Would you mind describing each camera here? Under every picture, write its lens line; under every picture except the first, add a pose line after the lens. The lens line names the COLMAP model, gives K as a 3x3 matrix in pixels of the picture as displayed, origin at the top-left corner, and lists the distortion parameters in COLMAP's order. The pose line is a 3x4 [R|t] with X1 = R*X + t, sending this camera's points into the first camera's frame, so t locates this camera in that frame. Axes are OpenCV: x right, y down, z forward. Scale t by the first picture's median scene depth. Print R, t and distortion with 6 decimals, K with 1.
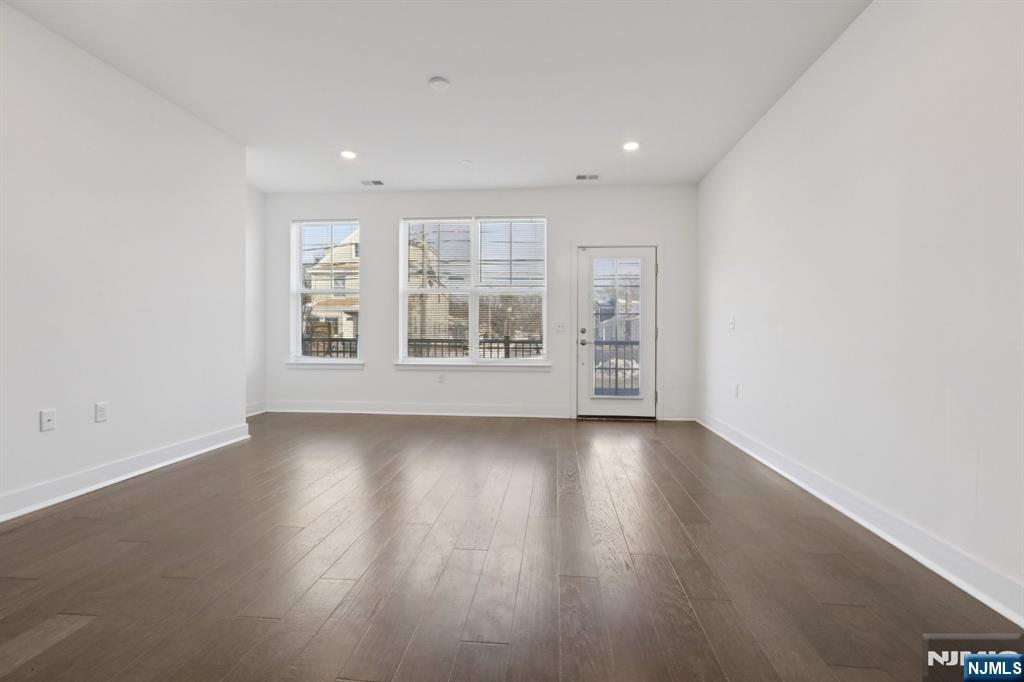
lens RADIAL K [[465.7, 0, 515.0], [0, 465.7, 337.4], [0, 0, 1]] dist [0.001484, 0.000699]
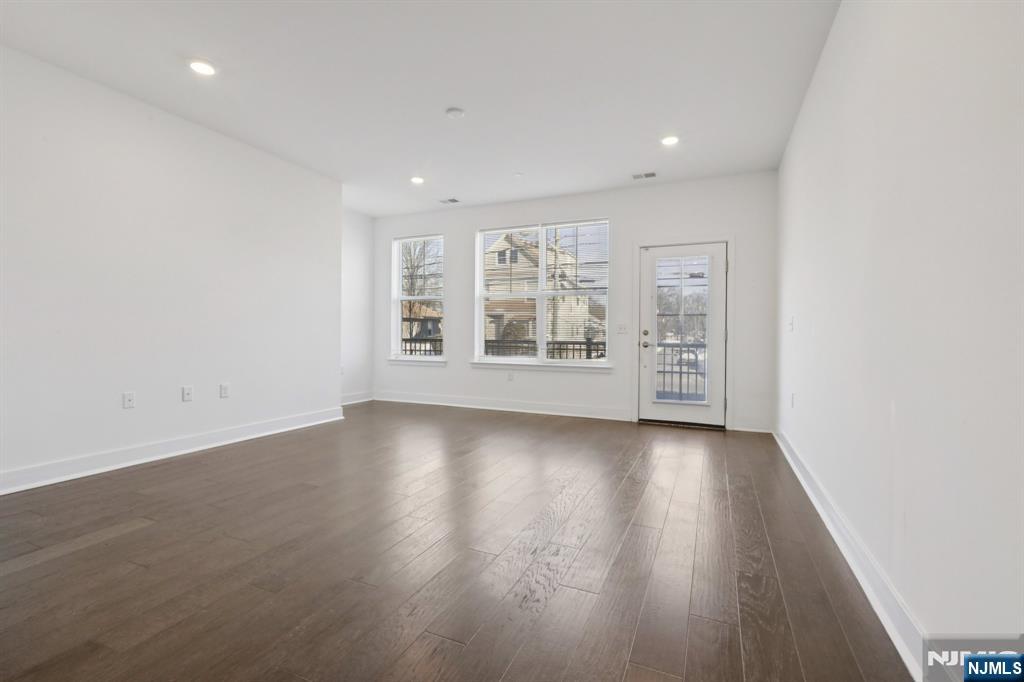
lens RADIAL K [[465.7, 0, 517.0], [0, 465.7, 339.5], [0, 0, 1]] dist [0.001484, 0.000699]
pose [[0.945151, 0.007050, -0.326557, 0.210460], [-0.007172, 0.999974, 0.000828, 0.001284], [0.326554, 0.001559, 0.945177, -0.011097]]
